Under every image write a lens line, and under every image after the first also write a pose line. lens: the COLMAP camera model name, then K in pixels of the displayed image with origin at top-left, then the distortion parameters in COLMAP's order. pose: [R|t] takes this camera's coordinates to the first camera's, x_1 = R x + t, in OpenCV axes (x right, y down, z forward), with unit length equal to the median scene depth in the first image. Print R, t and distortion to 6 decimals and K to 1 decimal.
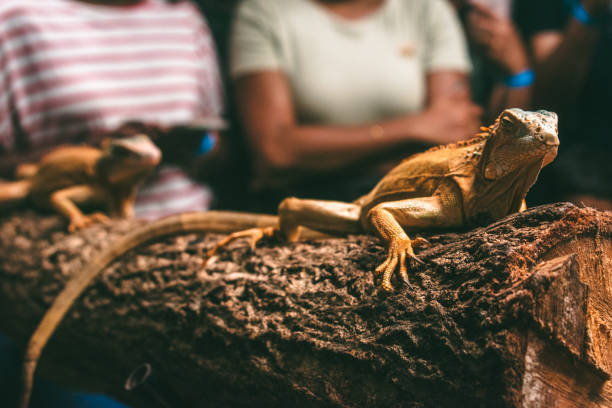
lens RADIAL K [[1366.2, 0, 306.0], [0, 1366.2, 204.0], [0, 0, 1]] dist [0.053630, 0.062840]
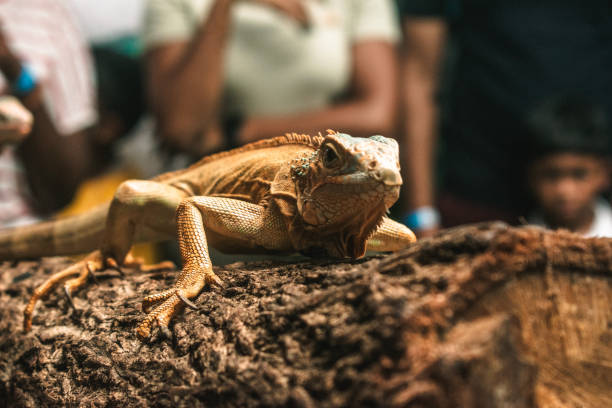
lens RADIAL K [[1366.2, 0, 306.0], [0, 1366.2, 204.0], [0, 0, 1]] dist [0.053630, 0.062840]
pose [[0.997980, -0.060640, 0.018944, 0.078281], [0.060189, 0.997909, 0.023537, -0.025779], [-0.020331, -0.022349, 0.999543, 0.317713]]
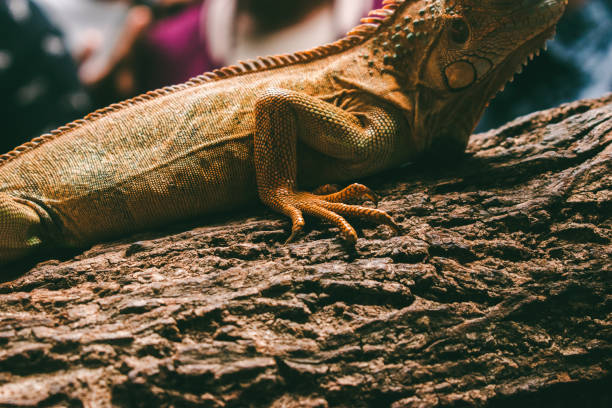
lens RADIAL K [[1366.2, 0, 306.0], [0, 1366.2, 204.0], [0, 0, 1]] dist [0.053630, 0.062840]
pose [[0.153392, -0.187673, 0.970180, -0.520074], [0.138262, 0.976218, 0.166981, -0.078214], [-0.978445, 0.108526, 0.175692, 0.925525]]
